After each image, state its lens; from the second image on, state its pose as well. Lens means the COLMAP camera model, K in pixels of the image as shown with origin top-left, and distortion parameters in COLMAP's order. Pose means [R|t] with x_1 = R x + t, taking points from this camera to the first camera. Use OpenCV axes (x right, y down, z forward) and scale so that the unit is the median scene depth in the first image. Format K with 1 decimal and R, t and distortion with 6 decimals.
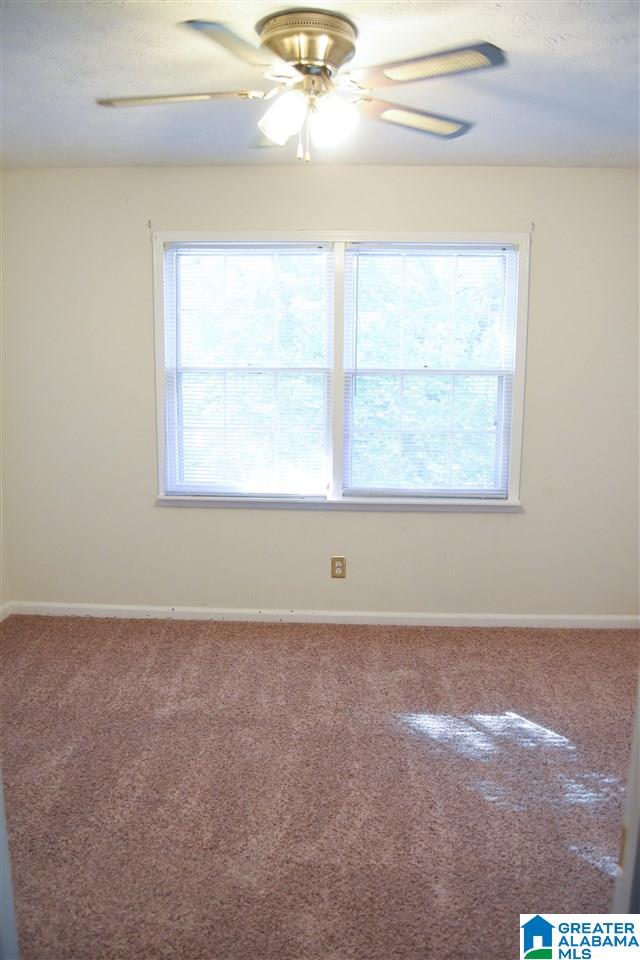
lens RADIAL K [[711.1, 0, 324.2], [0, 711.1, 484.0], [0, 0, 1]] dist [-0.076754, -0.002359]
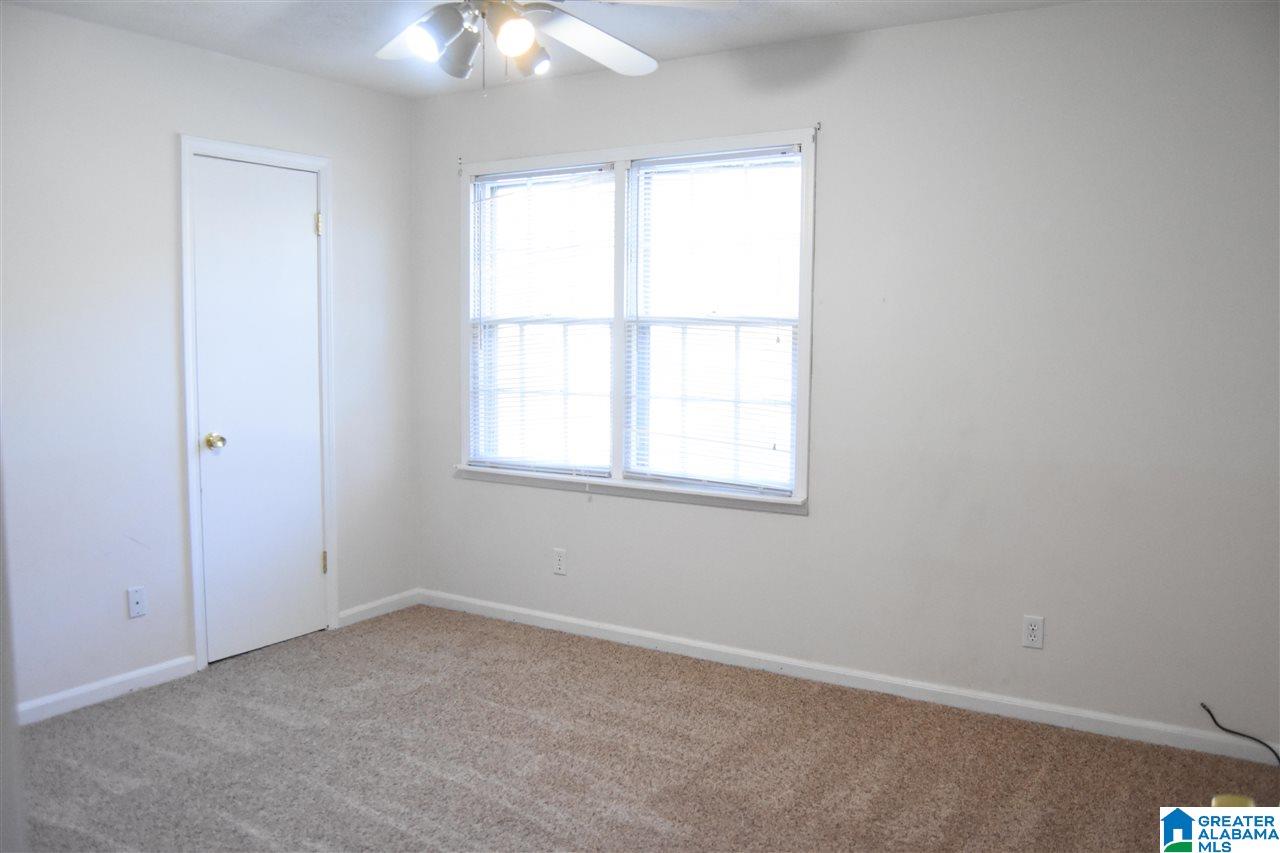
lens RADIAL K [[1038.2, 0, 639.6], [0, 1038.2, 431.4], [0, 0, 1]] dist [-0.003541, -0.001177]
pose [[0.871627, 0.044644, -0.488133, 0.642007], [-0.075938, 0.996119, -0.044494, 0.016852], [0.484253, 0.075850, 0.871634, -0.003666]]
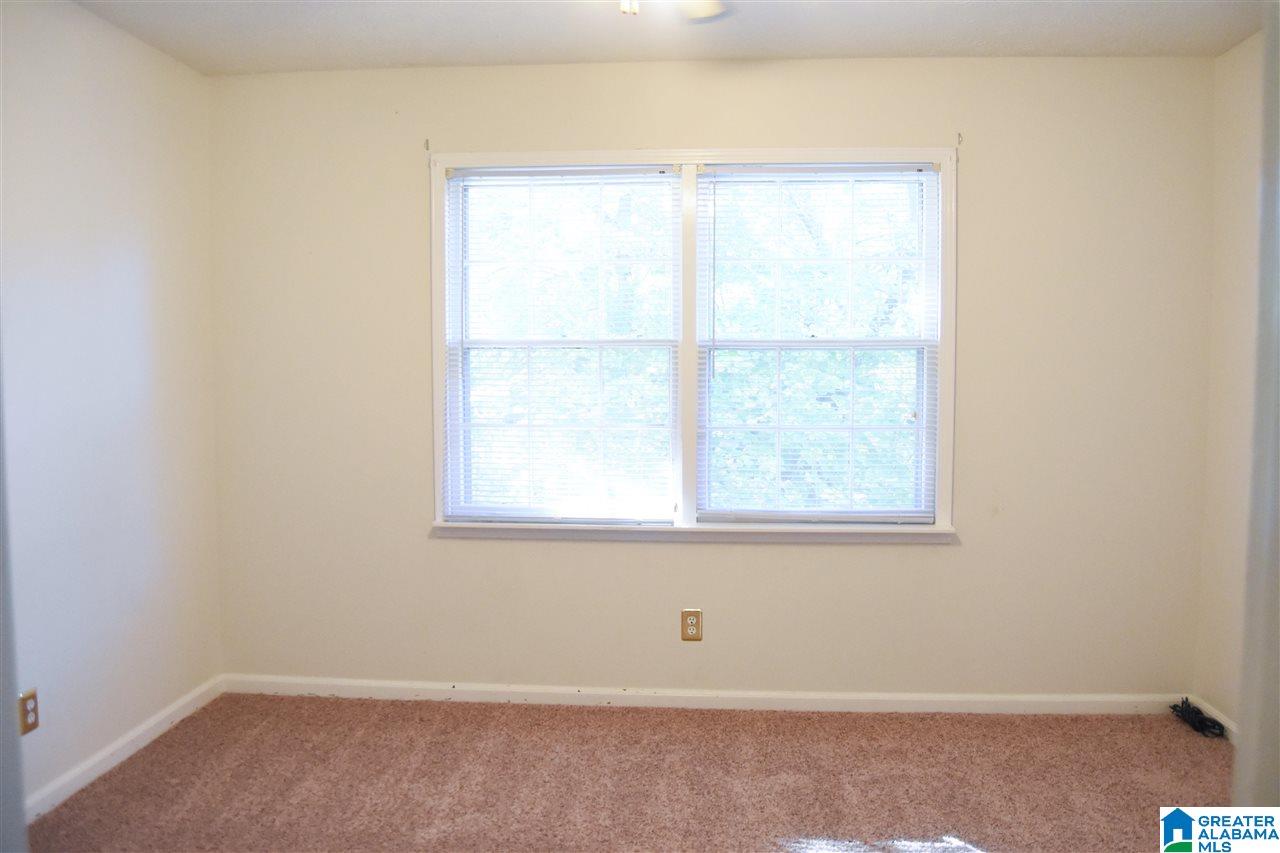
lens RADIAL K [[995.6, 0, 639.6], [0, 995.6, 413.5], [0, 0, 1]] dist [-0.082318, 0.017315]
pose [[0.999431, -0.006609, -0.033072, 0.003055], [0.003272, 0.994986, -0.099956, 0.009743], [0.033566, 0.099791, 0.994442, 0.019553]]
